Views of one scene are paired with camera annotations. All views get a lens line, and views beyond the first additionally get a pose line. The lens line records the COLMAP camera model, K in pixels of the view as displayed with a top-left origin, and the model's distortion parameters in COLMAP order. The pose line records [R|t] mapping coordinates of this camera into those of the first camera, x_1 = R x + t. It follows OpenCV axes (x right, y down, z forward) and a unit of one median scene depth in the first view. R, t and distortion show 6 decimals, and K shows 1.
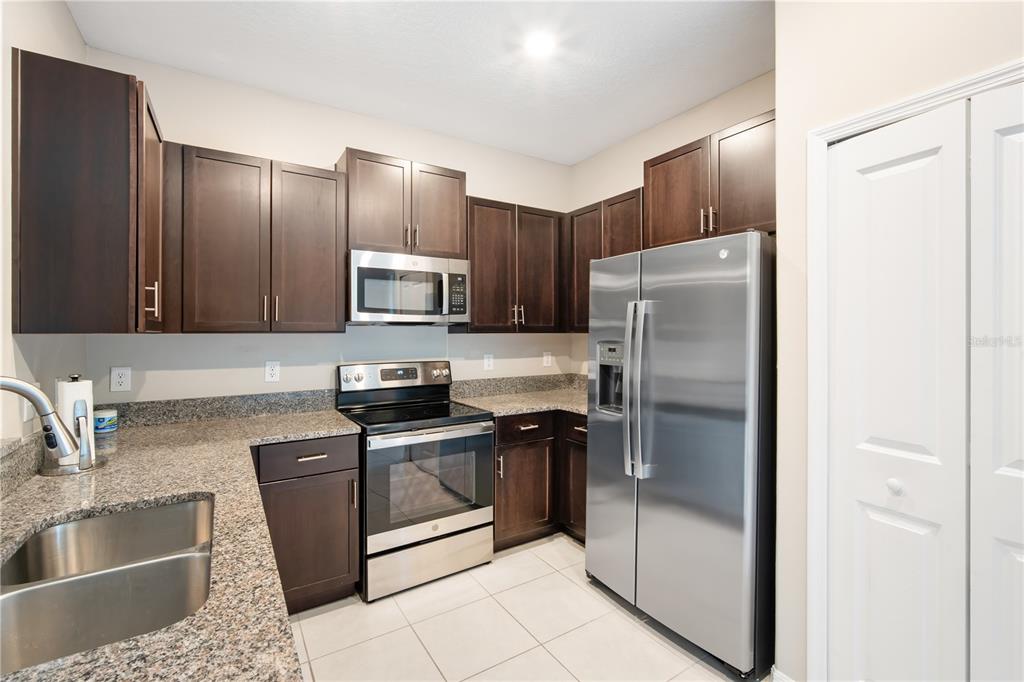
lens RADIAL K [[450.1, 0, 510.3], [0, 450.1, 335.0], [0, 0, 1]] dist [-0.009604, 0.000772]
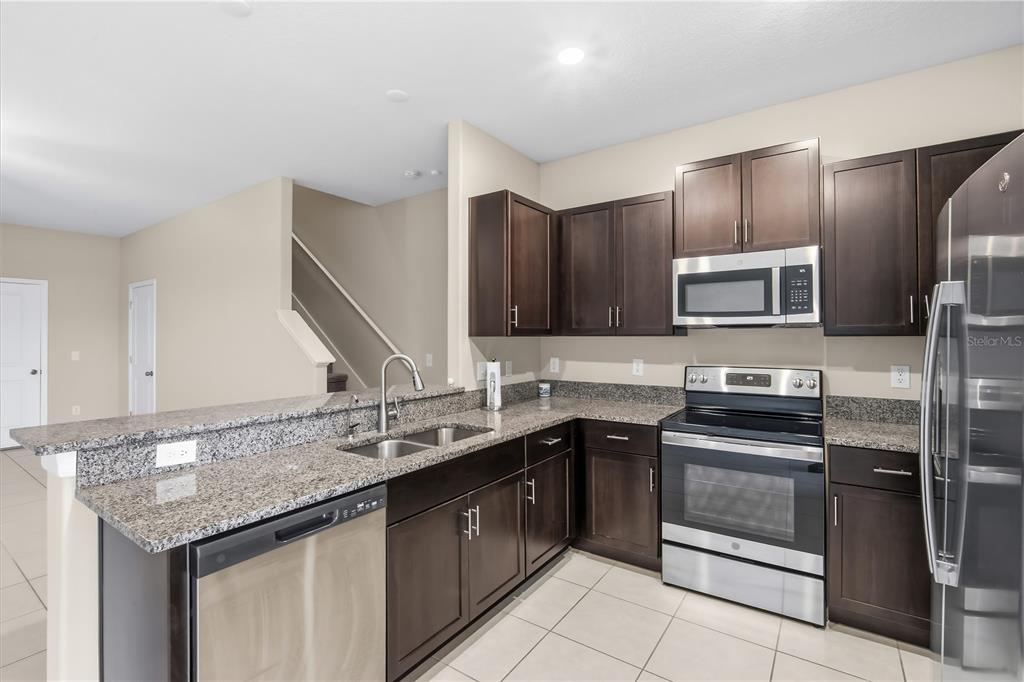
lens RADIAL K [[456.0, 0, 511.6], [0, 456.0, 333.5], [0, 0, 1]] dist [-0.023817, 0.000283]
pose [[0.381902, -0.004942, -0.924190, 0.497597], [-0.002412, 0.999977, -0.006344, -0.002605], [0.924200, 0.004652, 0.381881, 0.208031]]
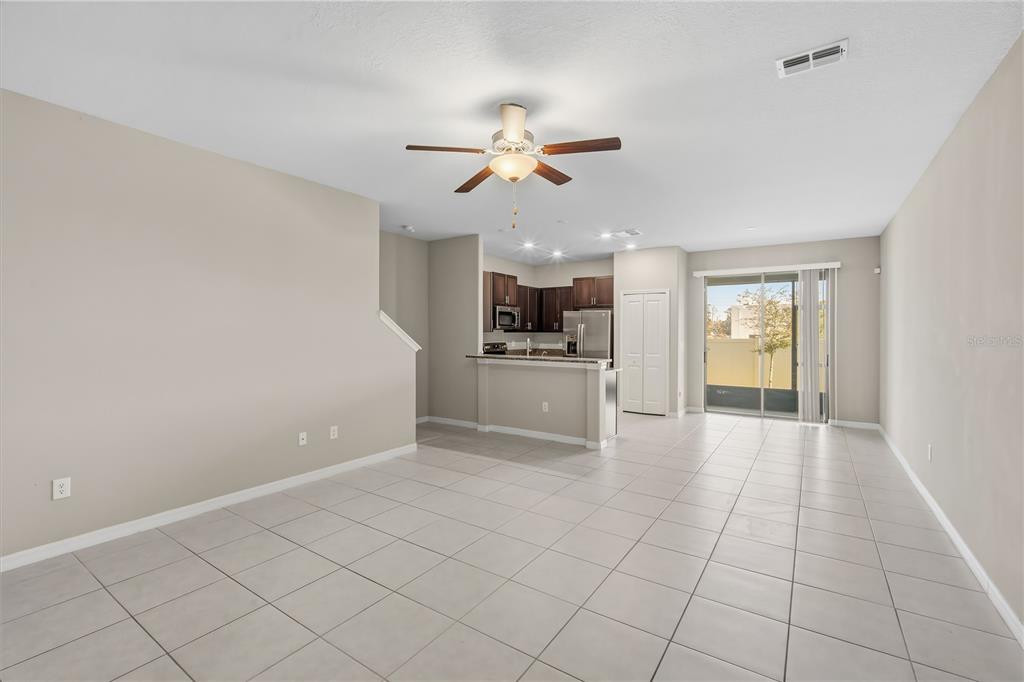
lens RADIAL K [[456.0, 0, 511.6], [0, 456.0, 333.5], [0, 0, 1]] dist [-0.023817, 0.000283]
pose [[0.916955, 0.002356, 0.398983, -1.480959], [-0.001996, 0.999997, -0.001317, 0.007419], [-0.398985, 0.000411, 0.916957, -1.900177]]
